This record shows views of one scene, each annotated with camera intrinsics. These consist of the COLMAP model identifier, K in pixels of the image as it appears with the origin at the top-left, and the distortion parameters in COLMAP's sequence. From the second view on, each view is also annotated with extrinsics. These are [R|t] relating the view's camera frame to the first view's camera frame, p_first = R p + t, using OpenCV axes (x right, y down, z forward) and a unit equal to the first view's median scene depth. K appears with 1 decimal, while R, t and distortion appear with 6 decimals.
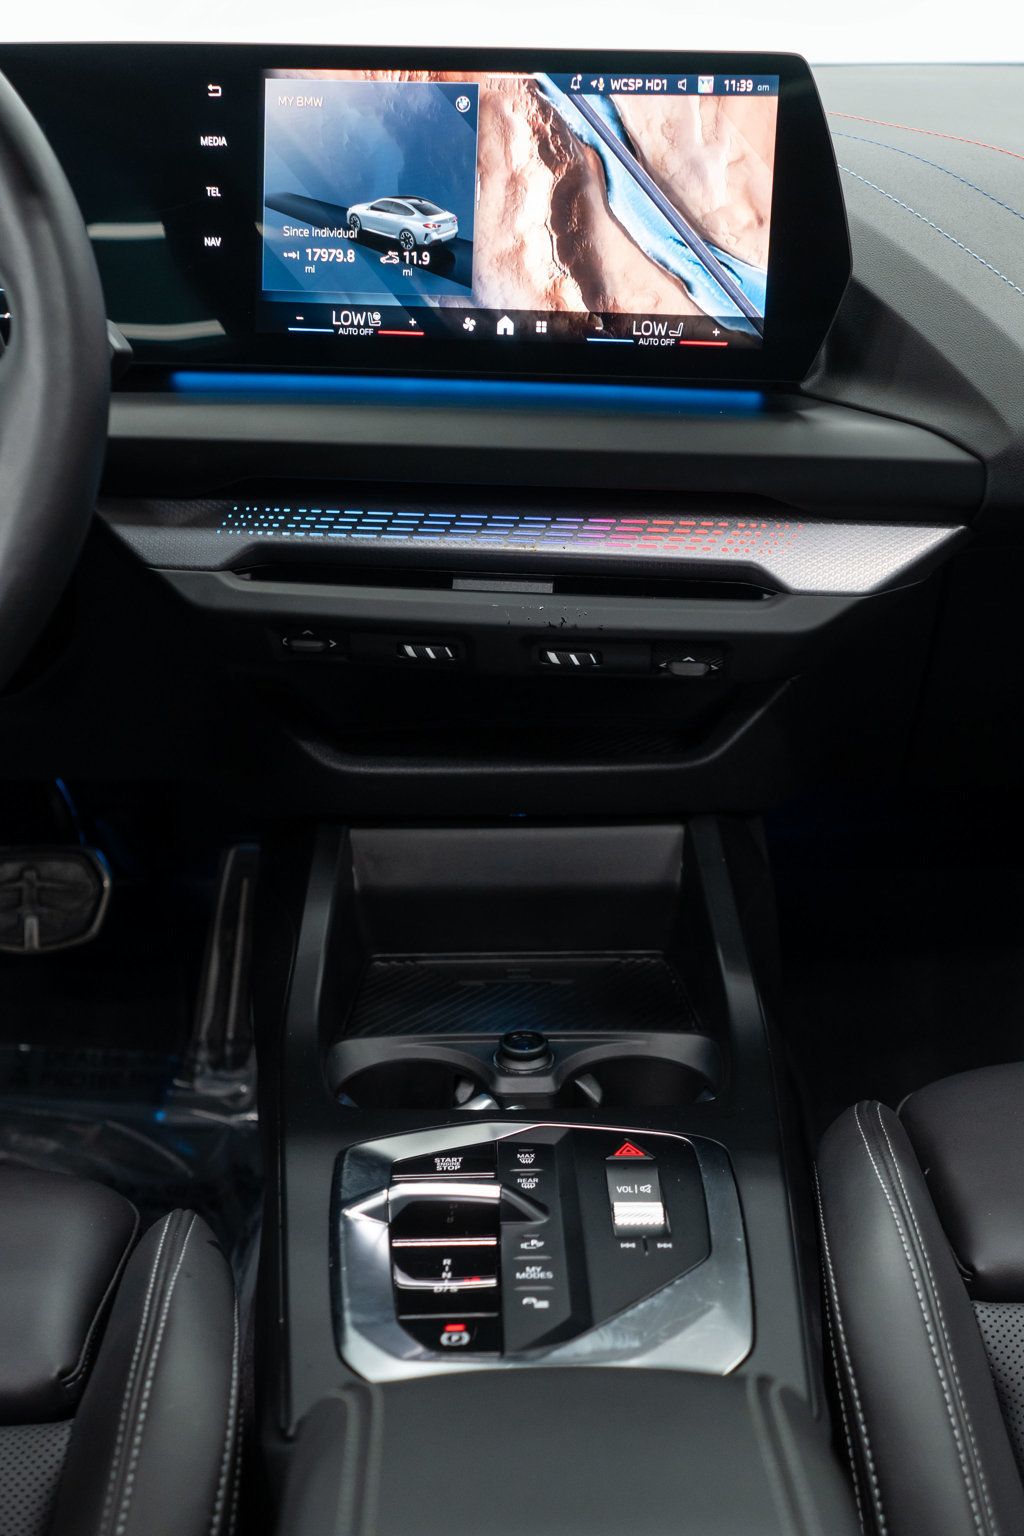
lens RADIAL K [[1892.8, 0, 502.1], [0, 1892.8, 770.3], [0, 0, 1]] dist [-0.016021, 0.000000]
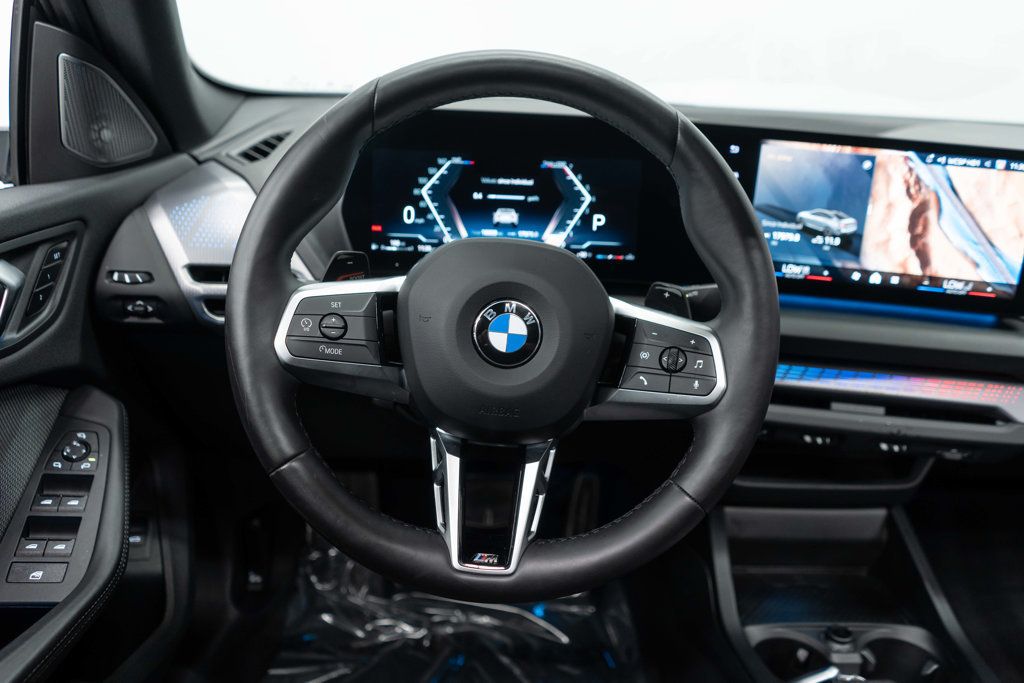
lens RADIAL K [[828.9, 0, 512.6], [0, 828.9, 342.5], [0, 0, 1]] dist [-0.000544, -0.000920]
pose [[0.997680, 0.041594, 0.053890, -0.412668], [-0.041925, 0.999108, 0.005023, -0.157681], [-0.053633, -0.007271, 0.998534, 0.169879]]
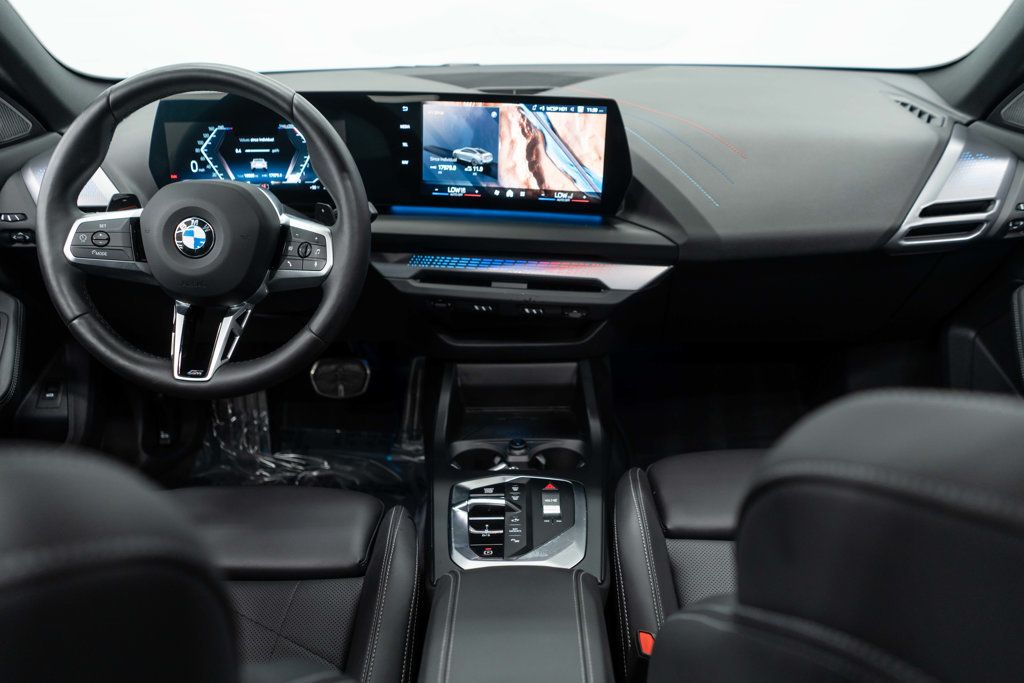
lens RADIAL K [[828.9, 0, 512.1], [0, 828.9, 342.7], [0, 0, 1]] dist [-0.000544, -0.000920]
pose [[0.999660, 0.001148, -0.026039, 0.037400], [0.000971, 0.996697, 0.081207, -0.114145], [0.026047, -0.081205, 0.996357, -0.241251]]
